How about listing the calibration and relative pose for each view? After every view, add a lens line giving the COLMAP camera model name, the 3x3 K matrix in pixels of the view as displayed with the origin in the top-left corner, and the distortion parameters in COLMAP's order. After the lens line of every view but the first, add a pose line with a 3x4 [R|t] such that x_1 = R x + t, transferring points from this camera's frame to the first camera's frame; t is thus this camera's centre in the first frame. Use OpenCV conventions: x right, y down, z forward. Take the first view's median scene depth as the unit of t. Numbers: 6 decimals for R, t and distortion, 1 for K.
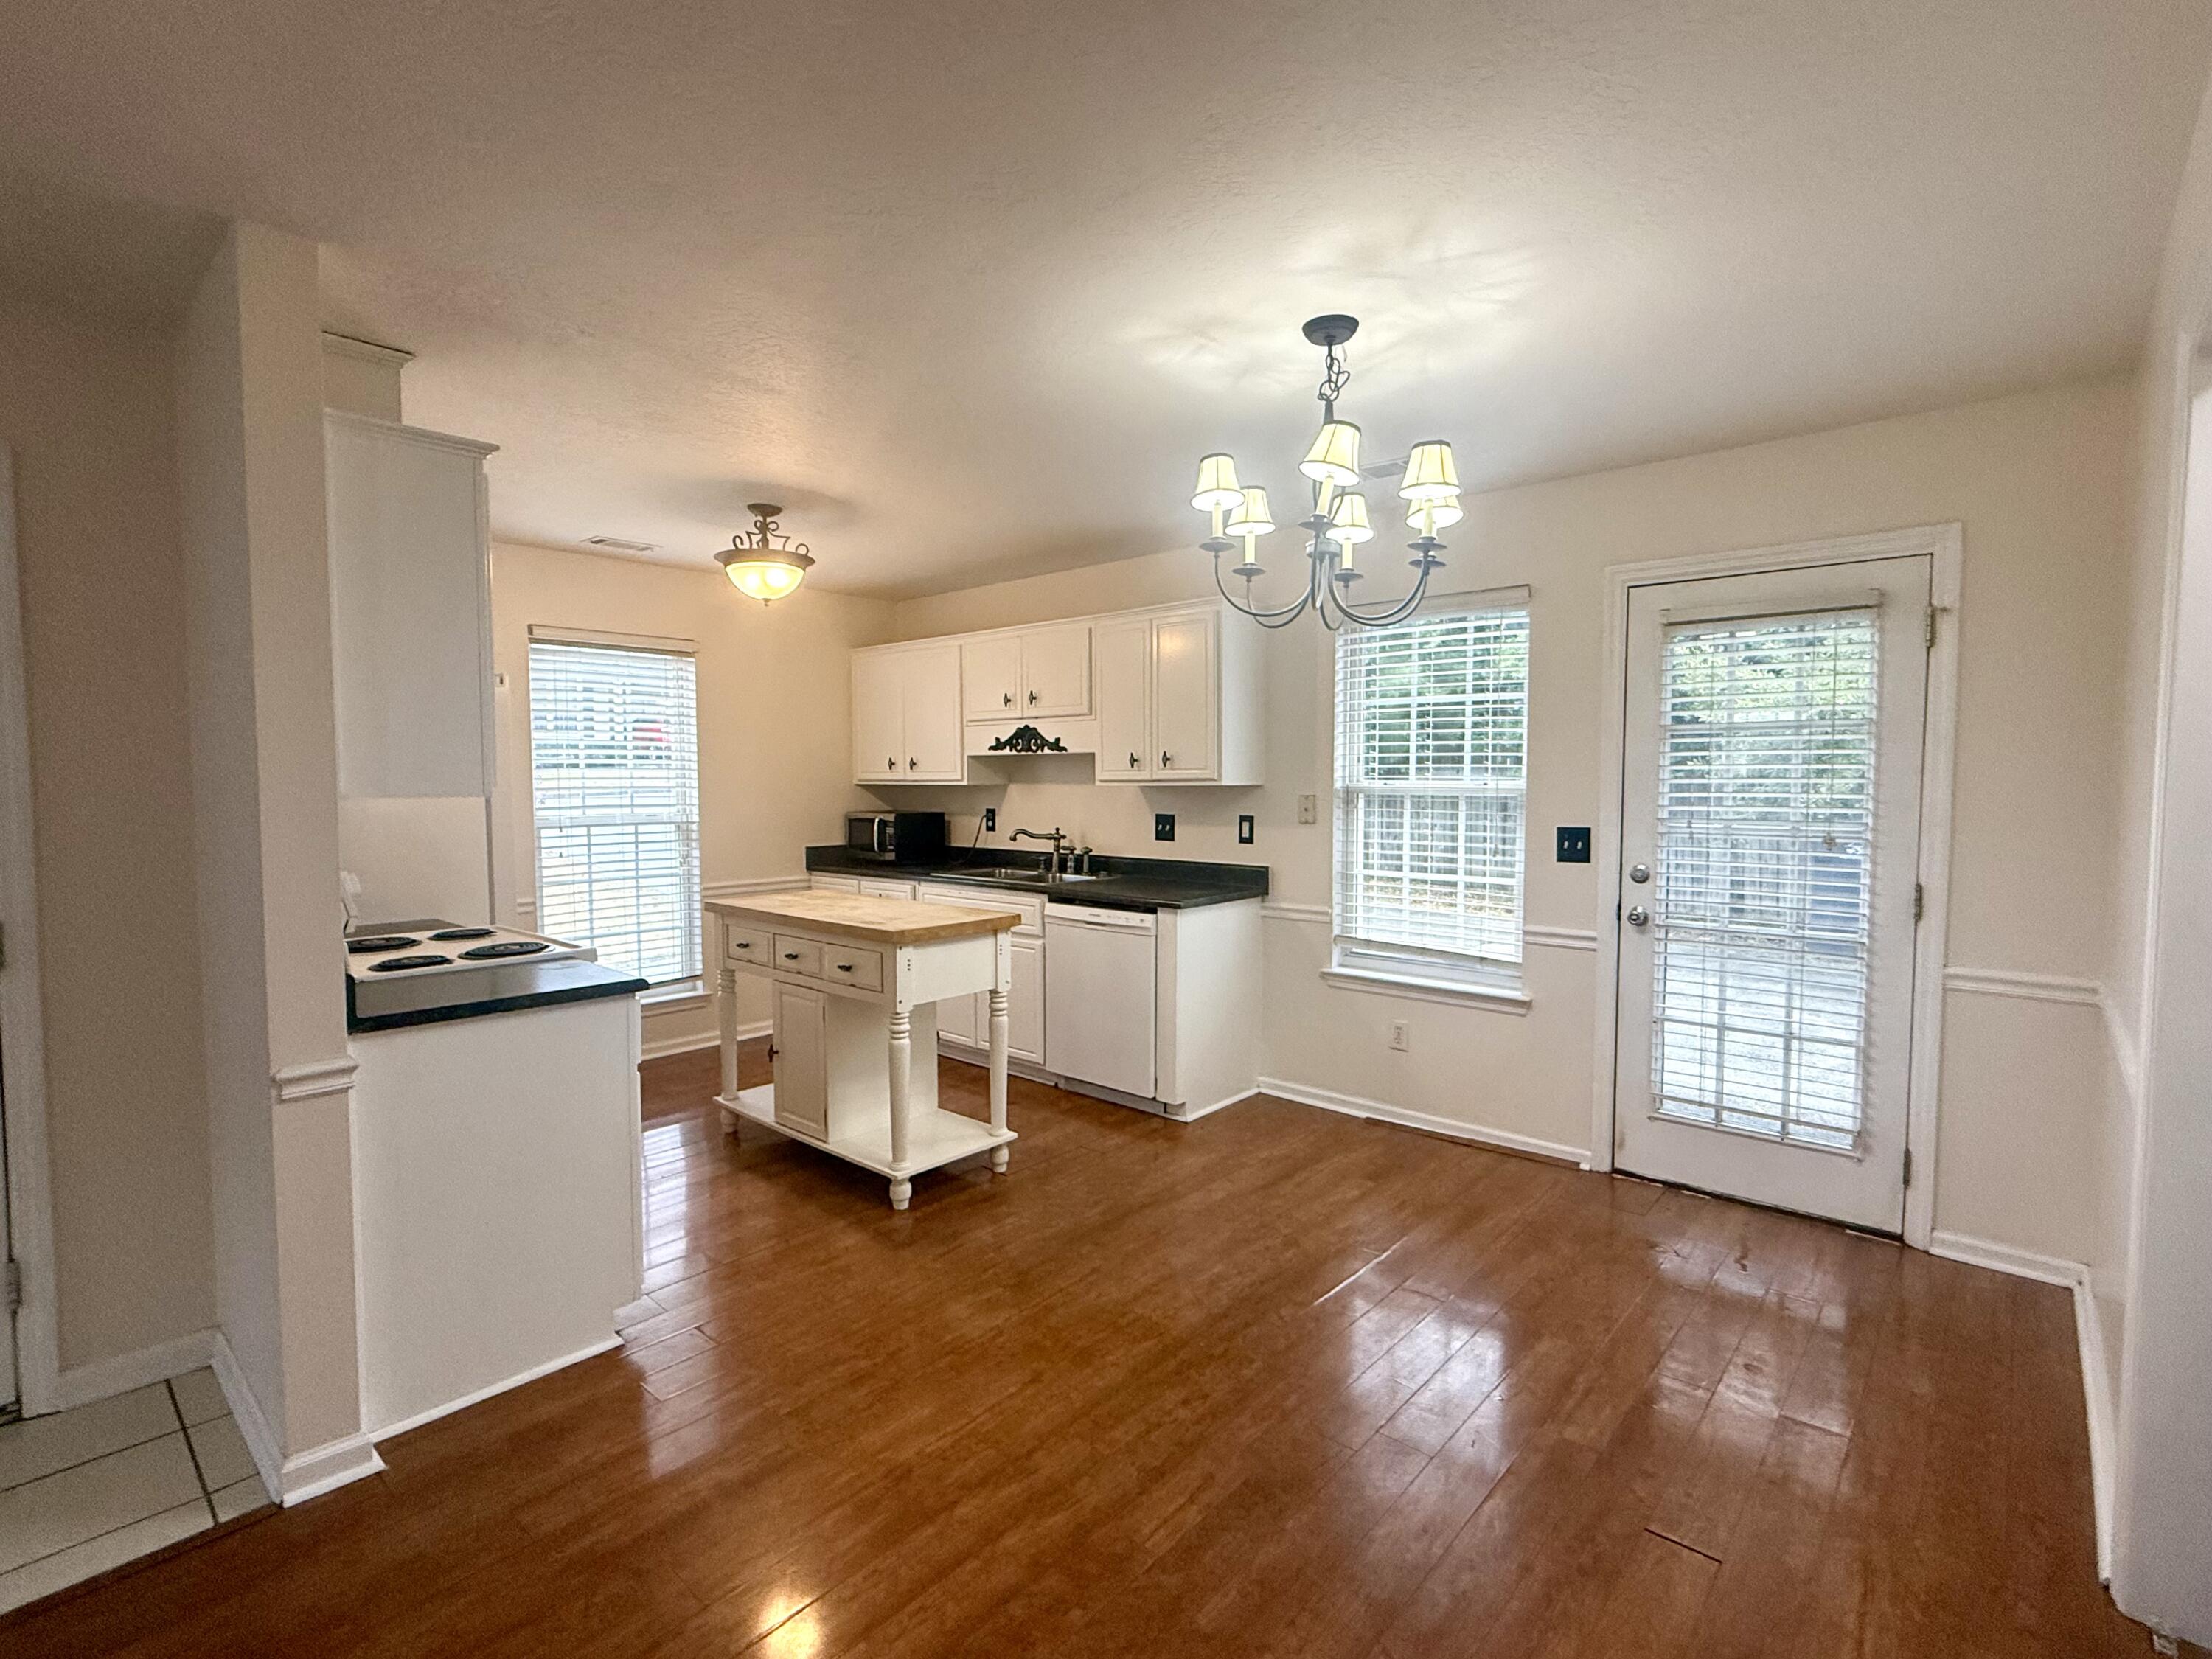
lens RADIAL K [[1039.9, 0, 1113.0], [0, 1039.9, 835.9], [0, 0, 1]] dist [-0.001238, -0.000103]
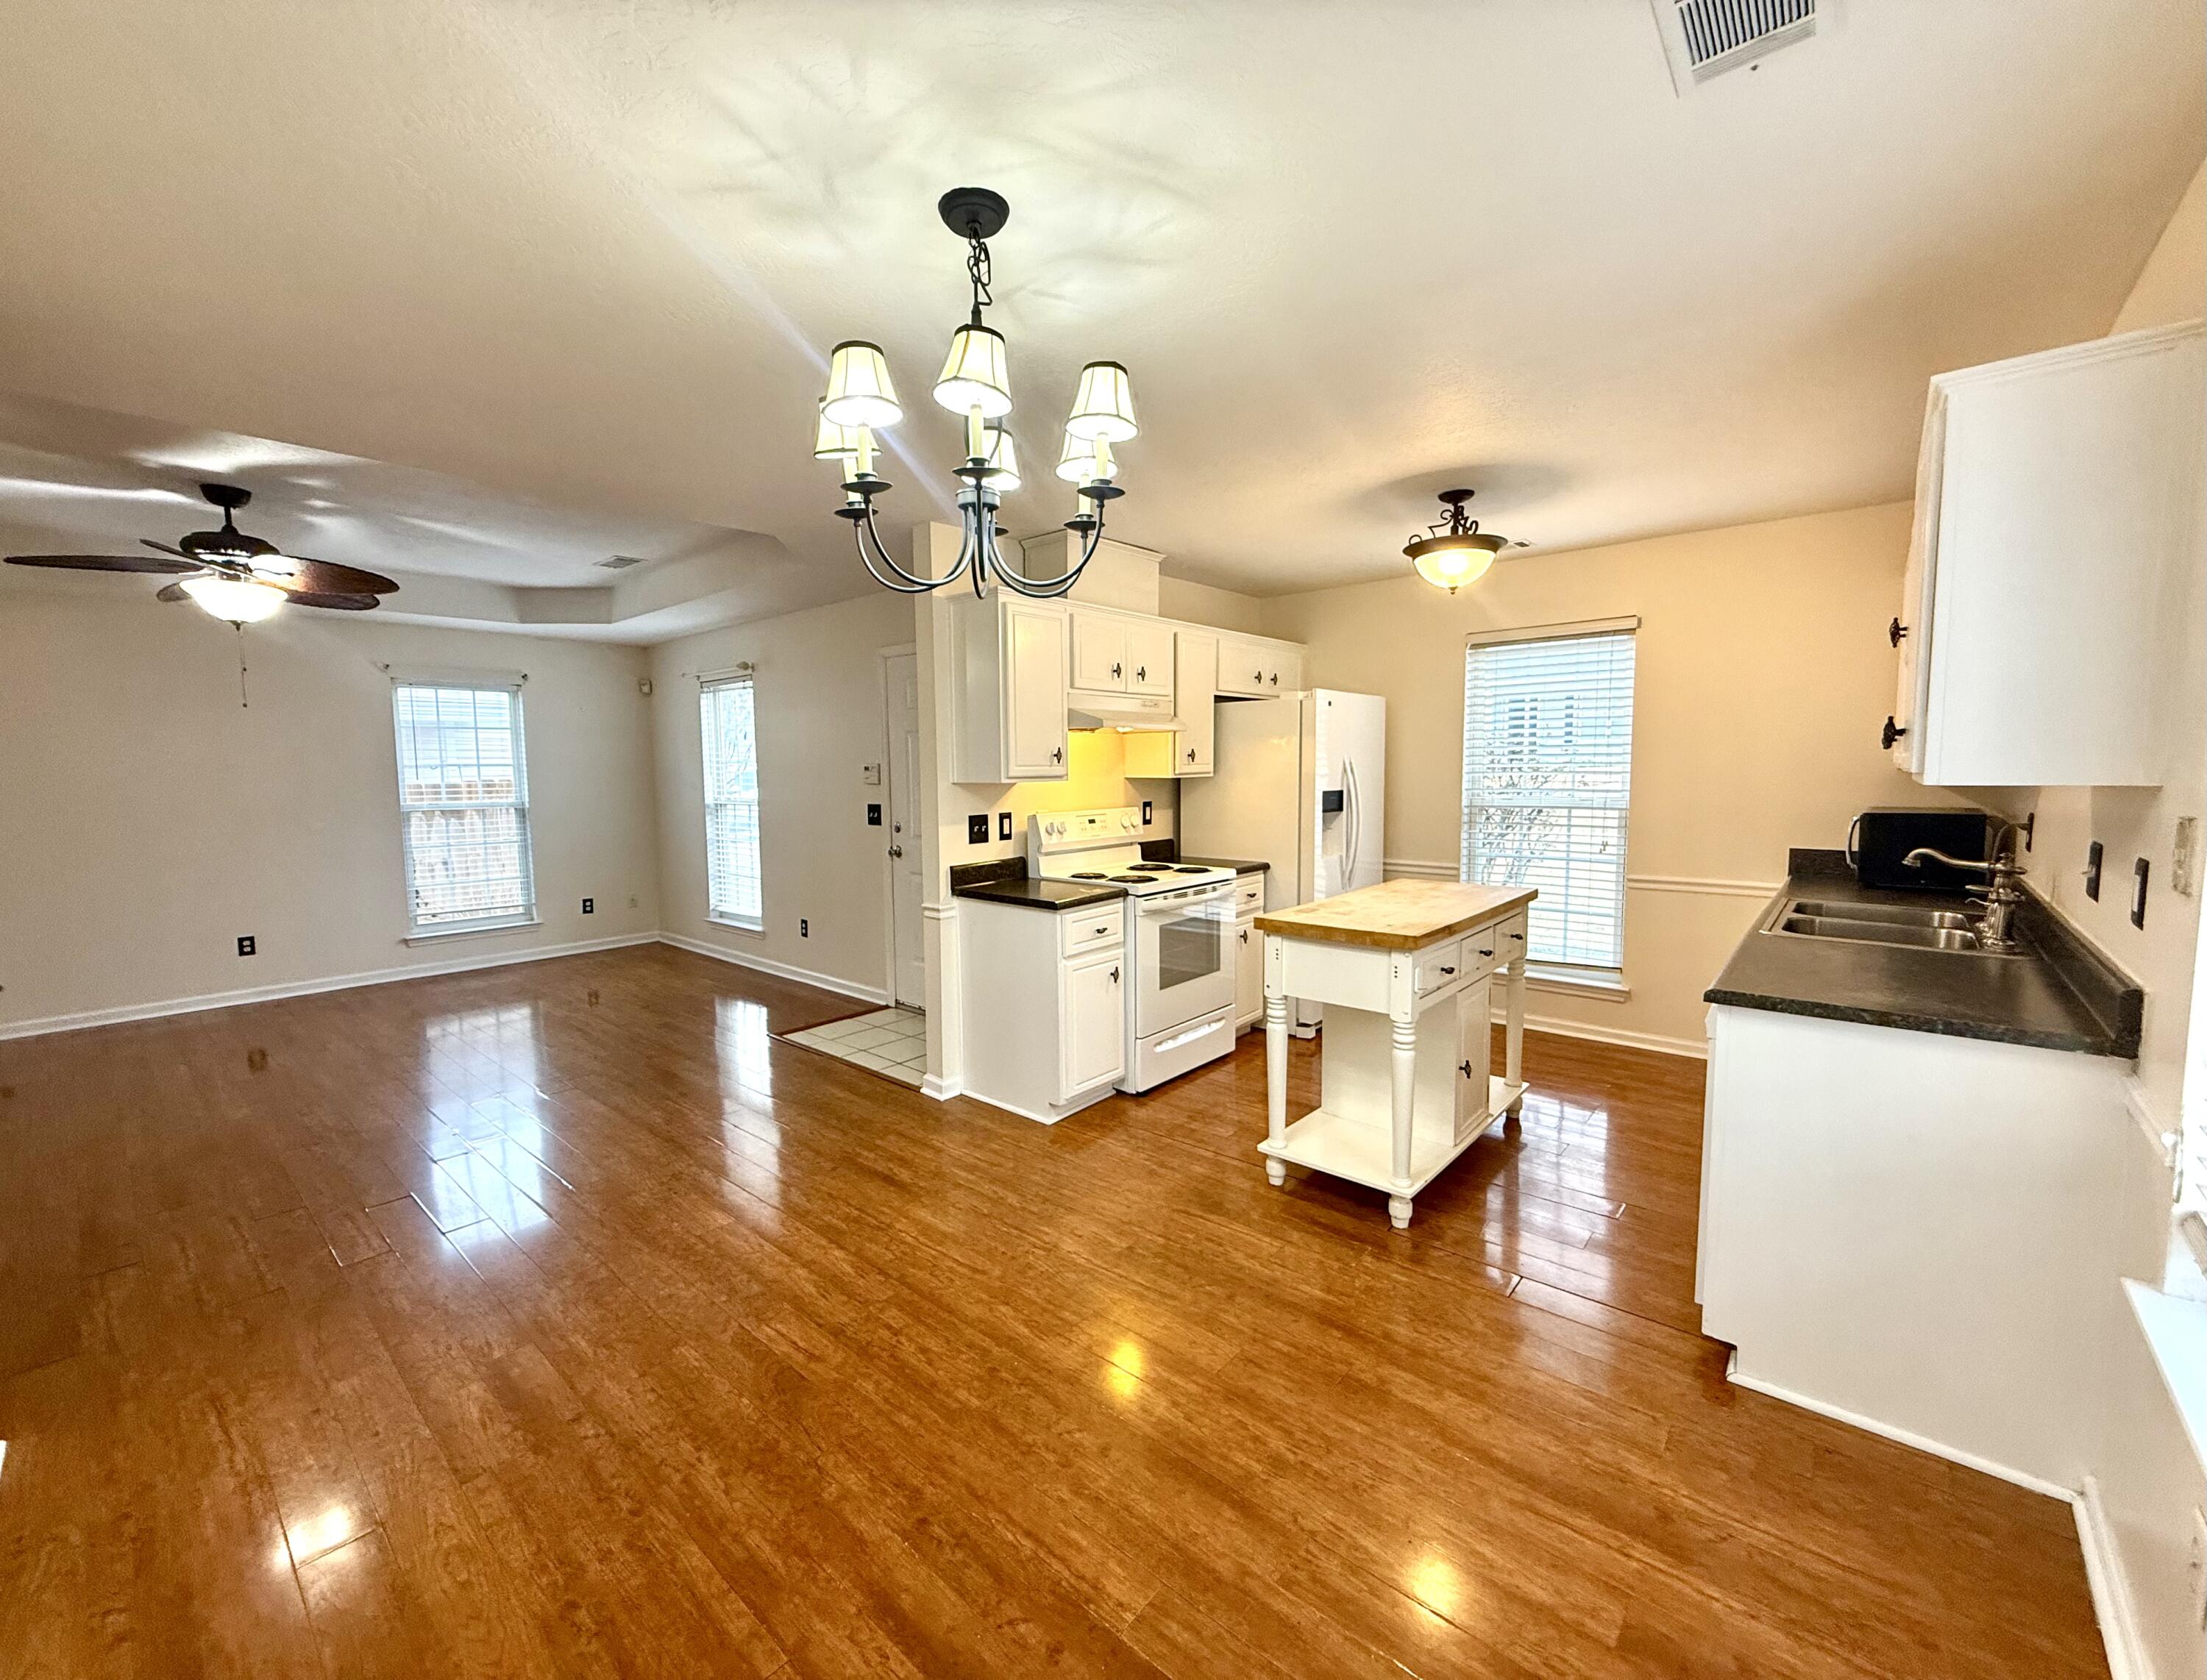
lens RADIAL K [[887.3, 0, 1063.4], [0, 887.3, 837.2], [0, 0, 1]] dist [-0.003516, 0.000190]
pose [[-0.015167, 0.082220, -0.996499, 0.802662], [-0.043272, 0.995626, 0.082807, -0.062749], [0.998948, 0.044377, -0.011543, 0.957526]]
